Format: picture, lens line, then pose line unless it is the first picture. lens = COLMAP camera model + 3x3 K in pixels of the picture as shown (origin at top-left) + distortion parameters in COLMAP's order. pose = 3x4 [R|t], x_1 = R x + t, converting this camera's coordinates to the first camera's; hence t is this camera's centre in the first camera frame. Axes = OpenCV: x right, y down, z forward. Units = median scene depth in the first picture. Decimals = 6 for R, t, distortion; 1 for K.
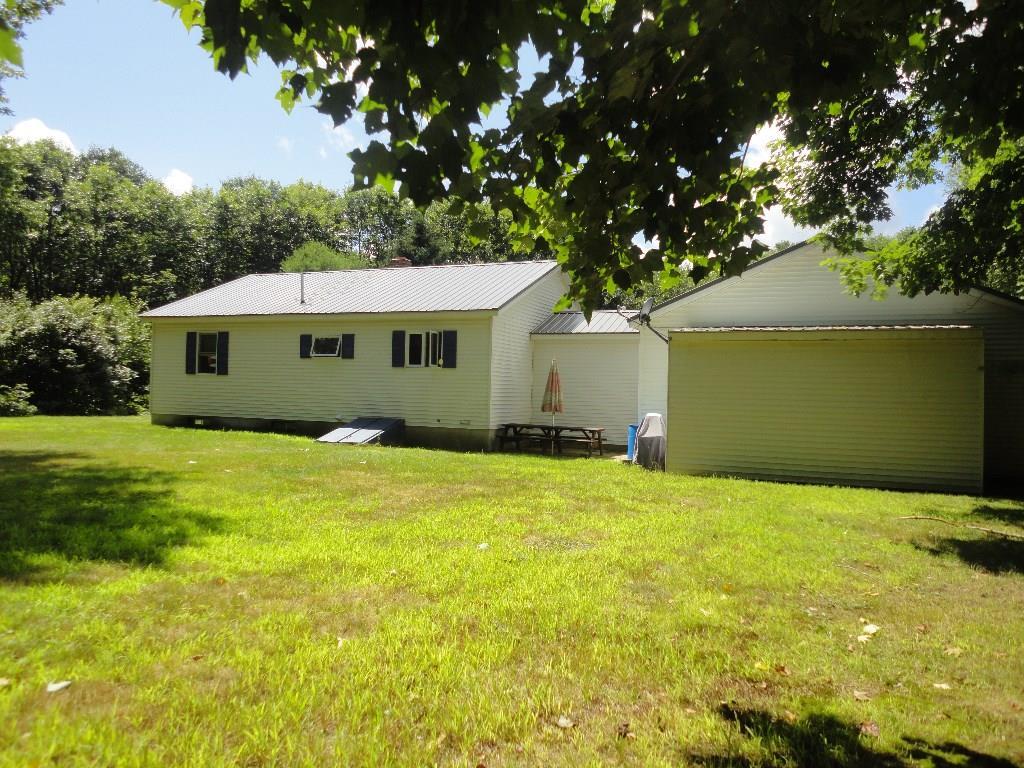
lens RADIAL K [[757.1, 0, 515.1], [0, 757.1, 385.3], [0, 0, 1]] dist [0.007544, 0.001141]
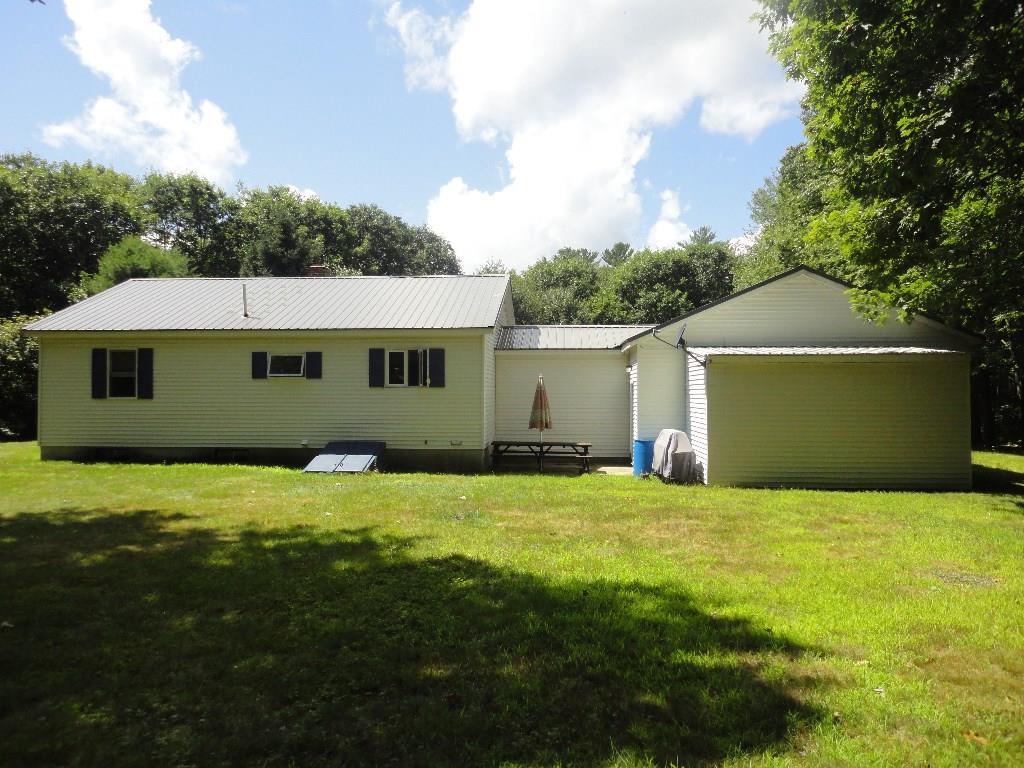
lens RADIAL K [[757.1, 0, 503.6], [0, 757.1, 382.0], [0, 0, 1]] dist [0.007544, 0.001141]
pose [[0.948634, -0.021238, 0.315661, -0.302514], [0.020907, 0.999772, 0.004433, -0.031235], [-0.315683, 0.002394, 0.948862, 0.055910]]
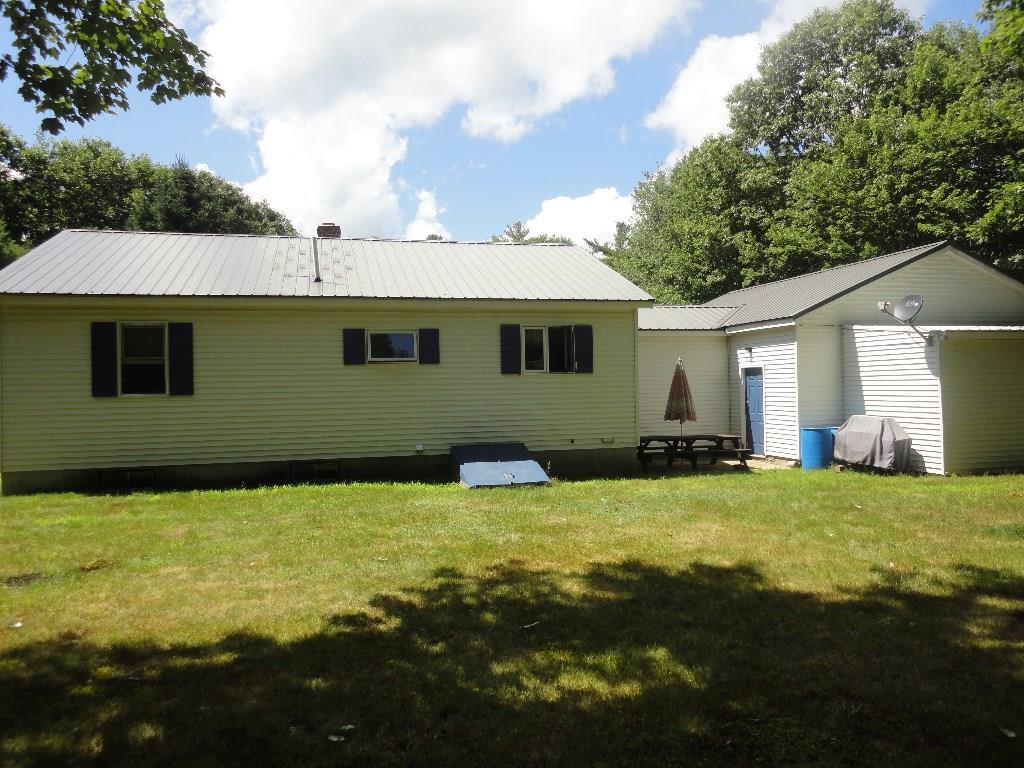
lens RADIAL K [[757.1, 0, 518.3], [0, 757.1, 382.5], [0, 0, 1]] dist [0.007544, 0.001141]
pose [[0.795481, -0.036196, 0.604896, -0.597993], [0.033789, 0.999311, 0.015363, -0.026820], [-0.605035, 0.008218, 0.796156, 0.406623]]
